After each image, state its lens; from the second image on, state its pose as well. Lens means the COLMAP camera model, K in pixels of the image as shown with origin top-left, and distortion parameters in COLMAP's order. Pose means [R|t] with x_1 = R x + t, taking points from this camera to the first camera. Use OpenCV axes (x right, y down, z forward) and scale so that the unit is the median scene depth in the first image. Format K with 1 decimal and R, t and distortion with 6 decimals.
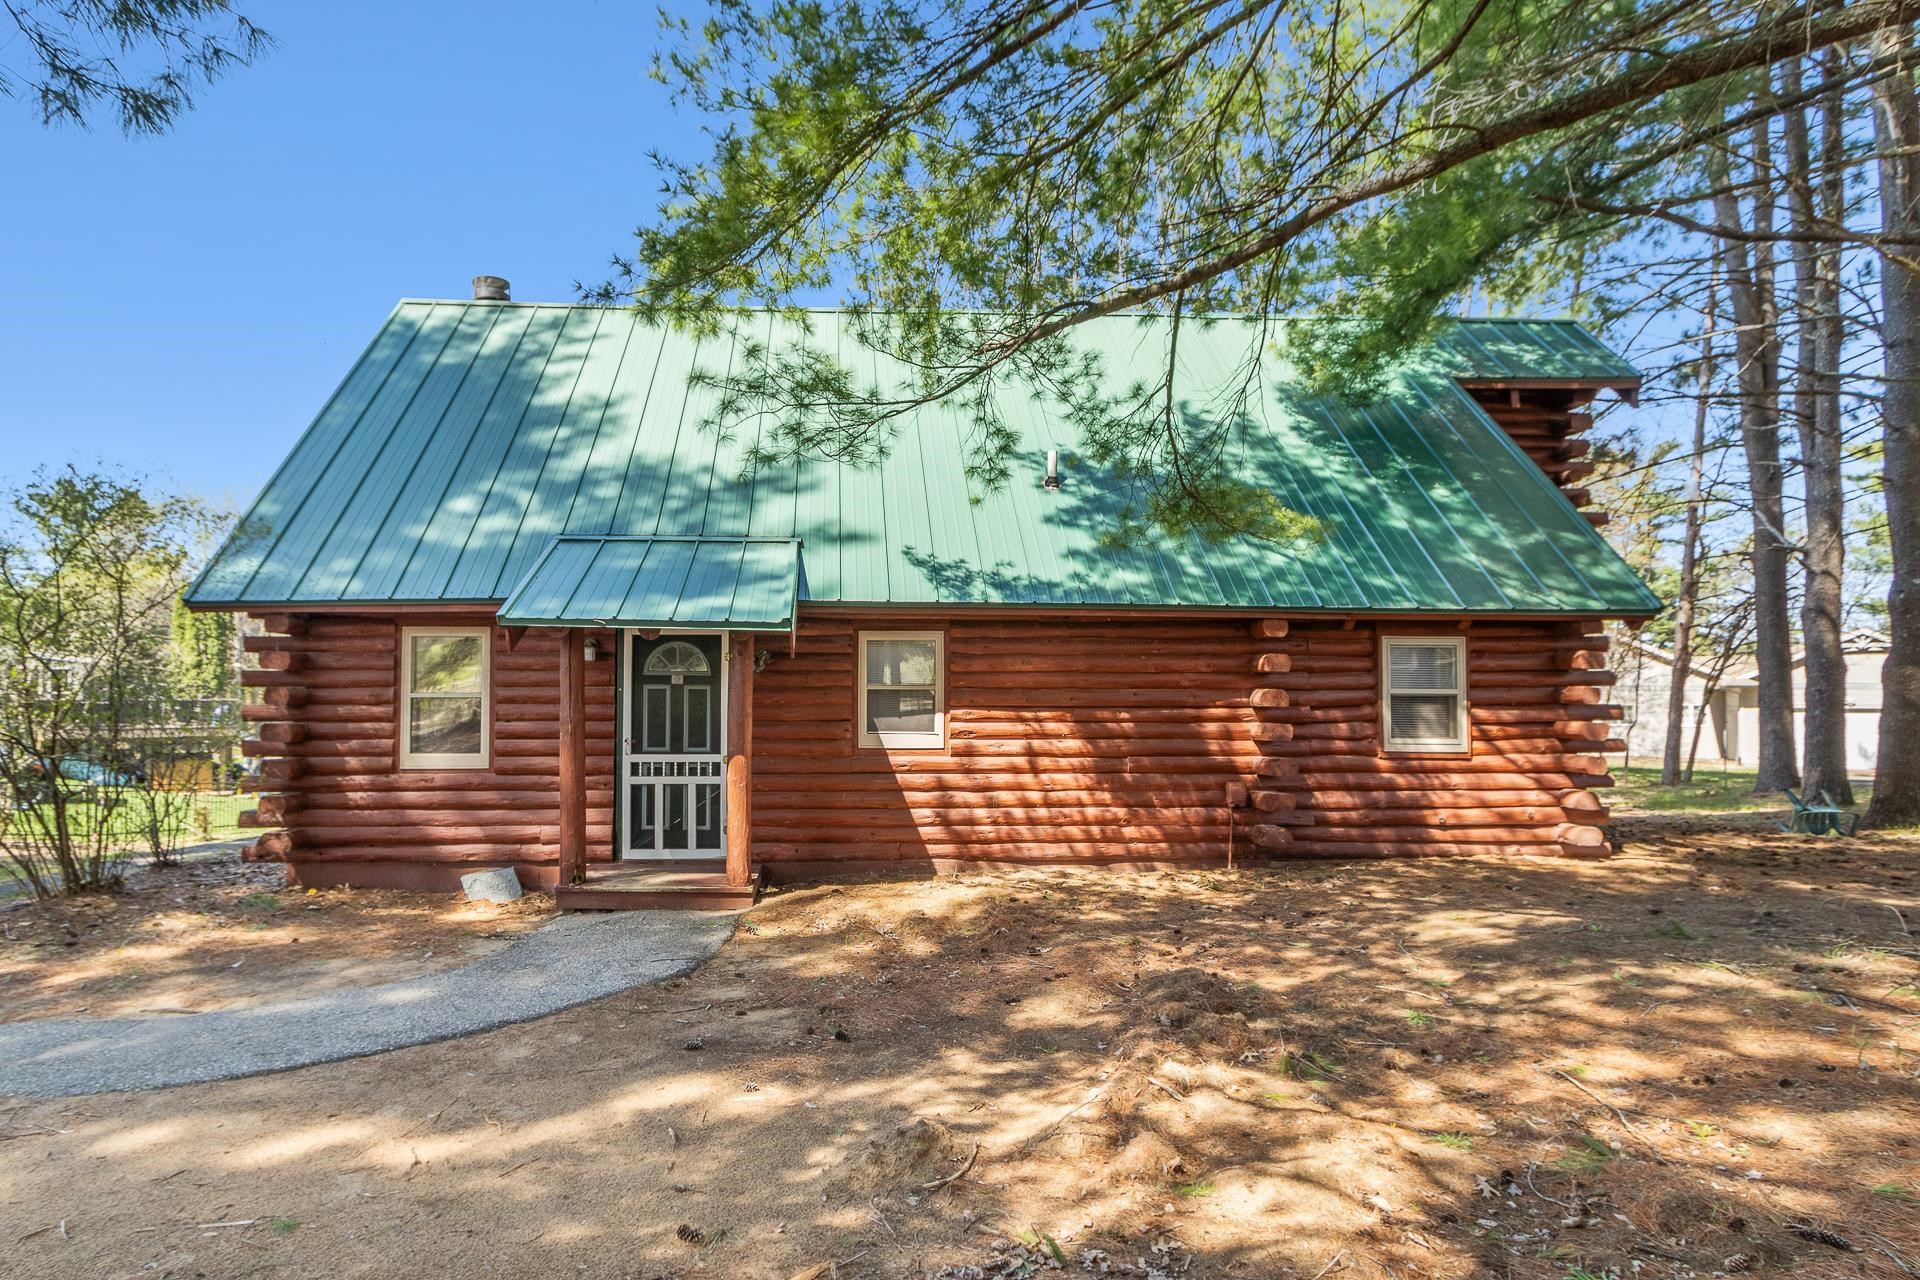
lens RADIAL K [[1040.7, 0, 820.9], [0, 1040.7, 646.2], [0, 0, 1]] dist [-0.022097, -0.000027]
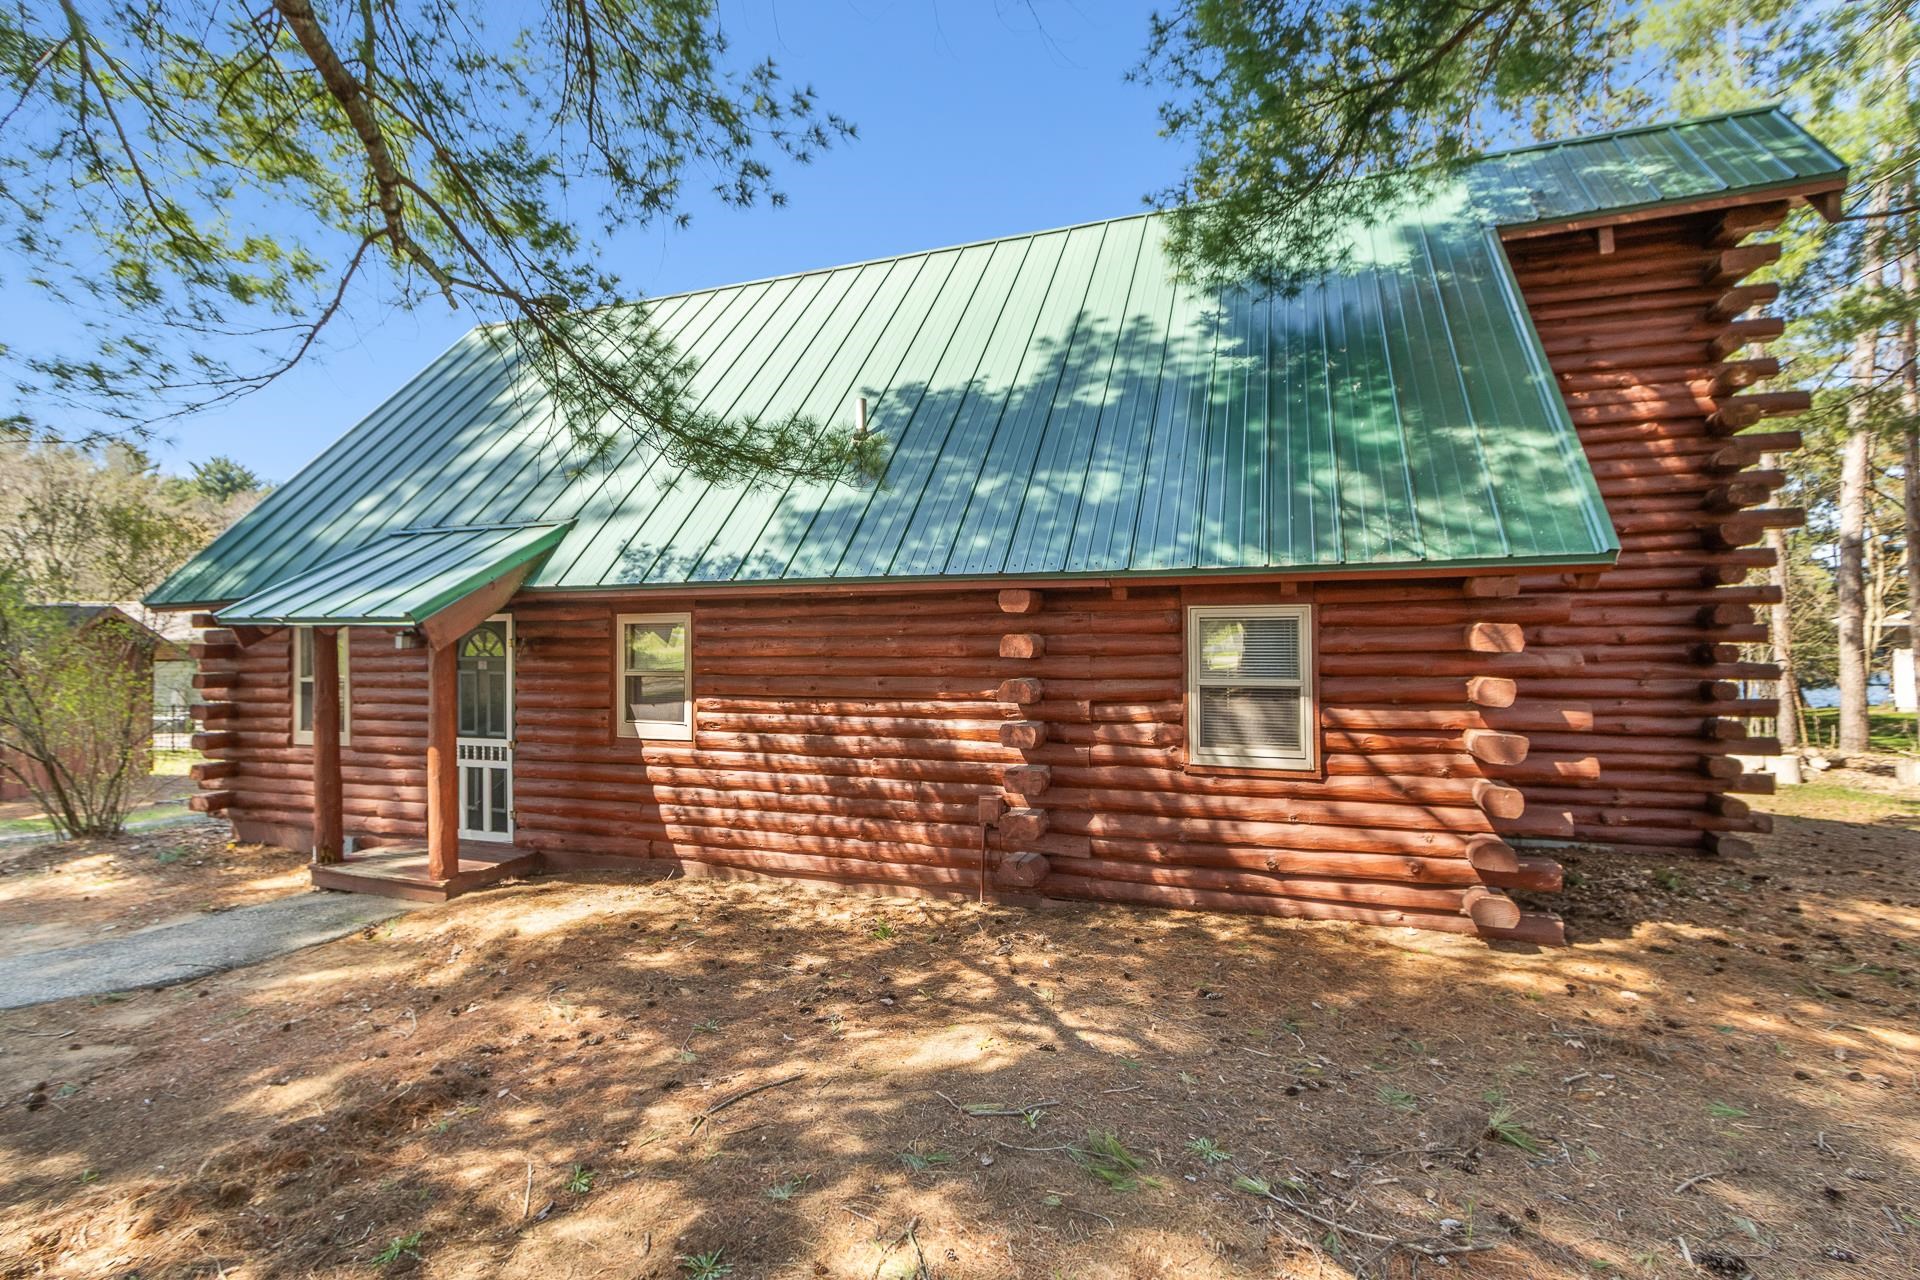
lens RADIAL K [[899.0, 0, 930.6], [0, 899.0, 626.7], [0, 0, 1]] dist [0.005708, -0.000242]
pose [[0.929067, -0.016272, -0.369554, 0.609151], [0.028049, 0.999255, 0.026517, -0.016864], [0.368847, -0.035002, 0.928831, 0.345425]]
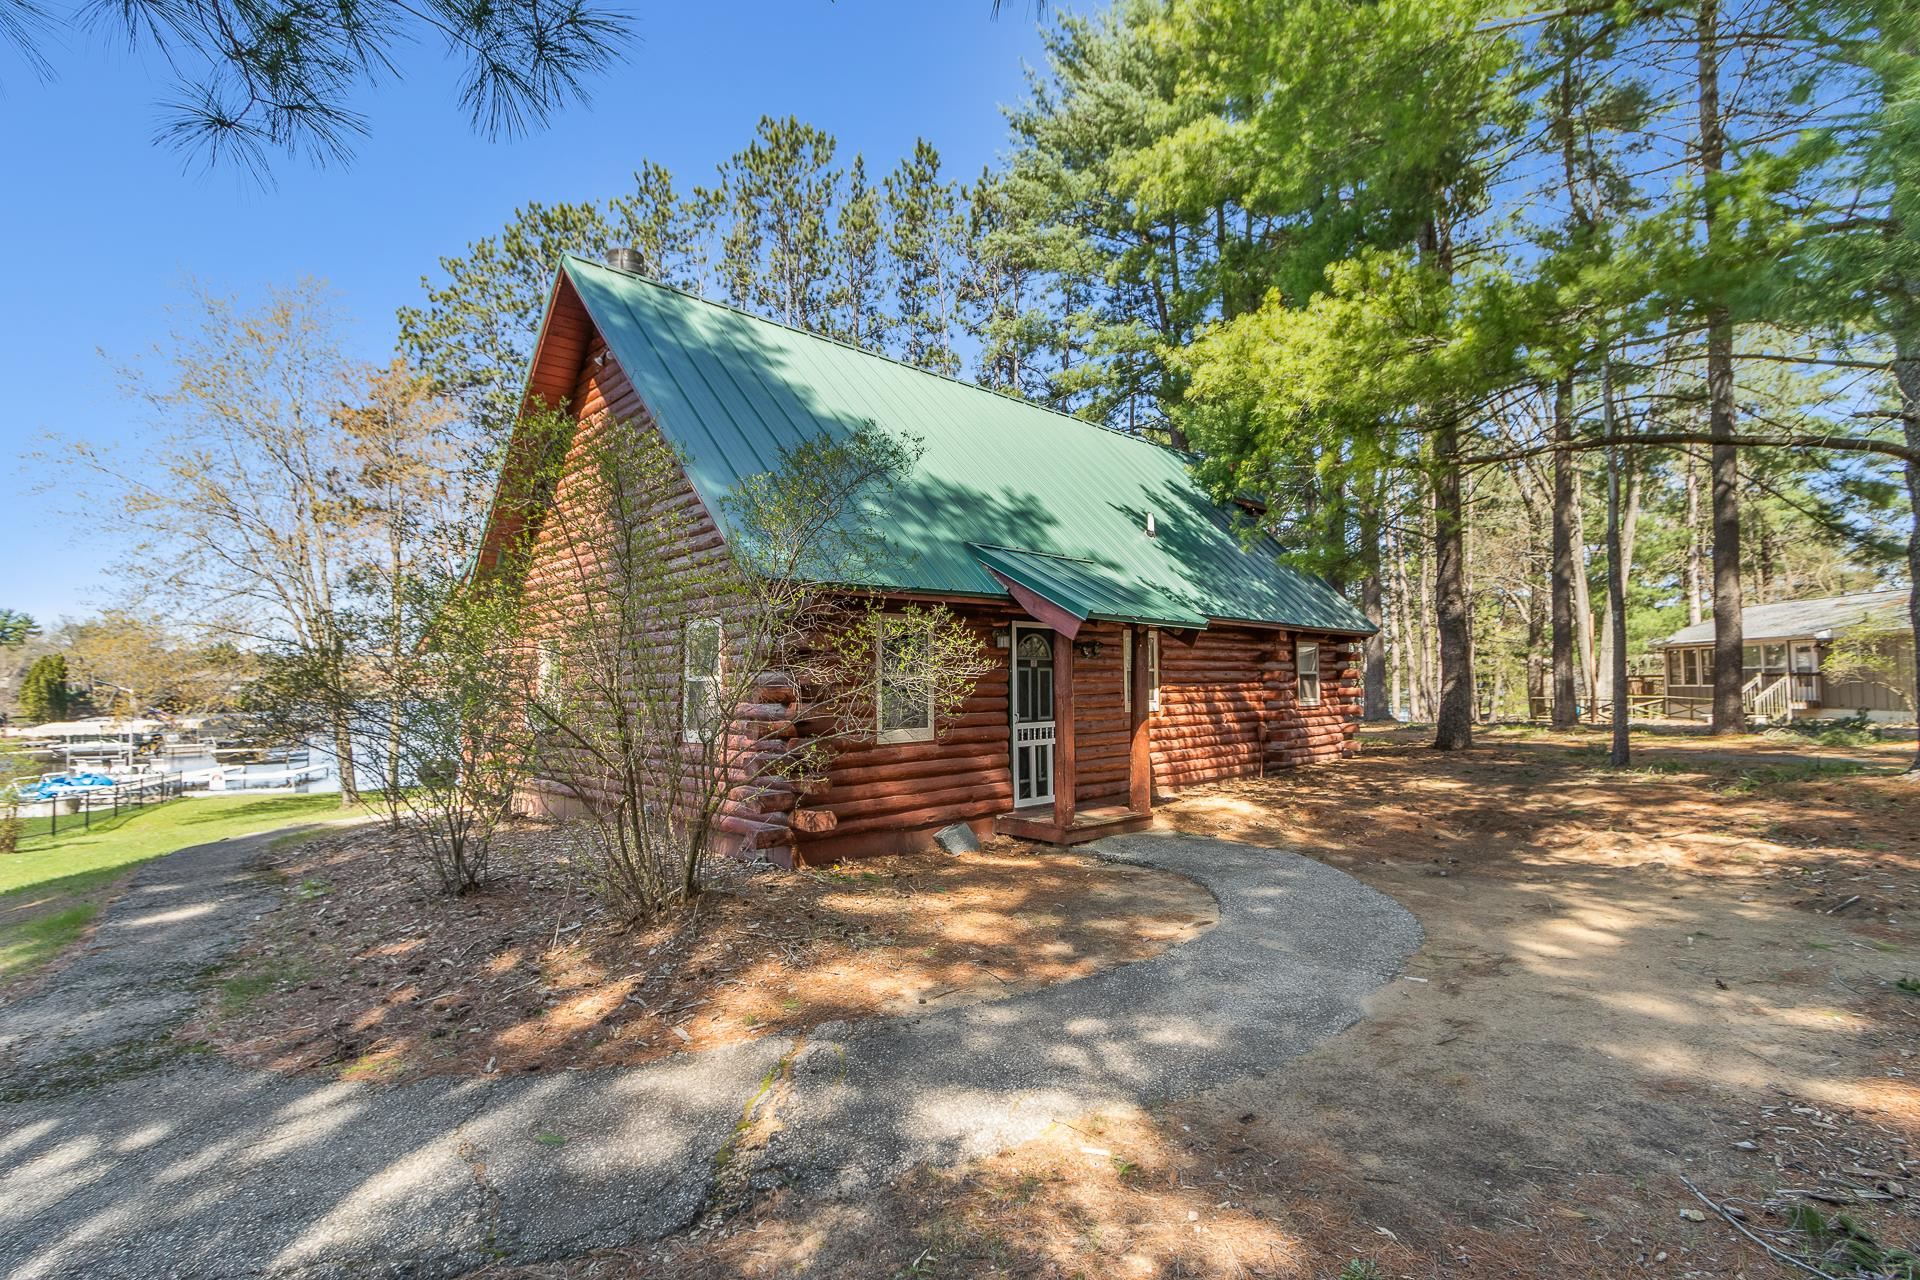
lens RADIAL K [[899.0, 0, 930.6], [0, 899.0, 626.7], [0, 0, 1]] dist [0.005708, -0.000242]
pose [[0.737520, 0.033444, 0.674497, -0.999899], [-0.019001, 0.999405, -0.028779, 0.020077], [-0.675058, 0.008409, 0.737716, 0.268271]]
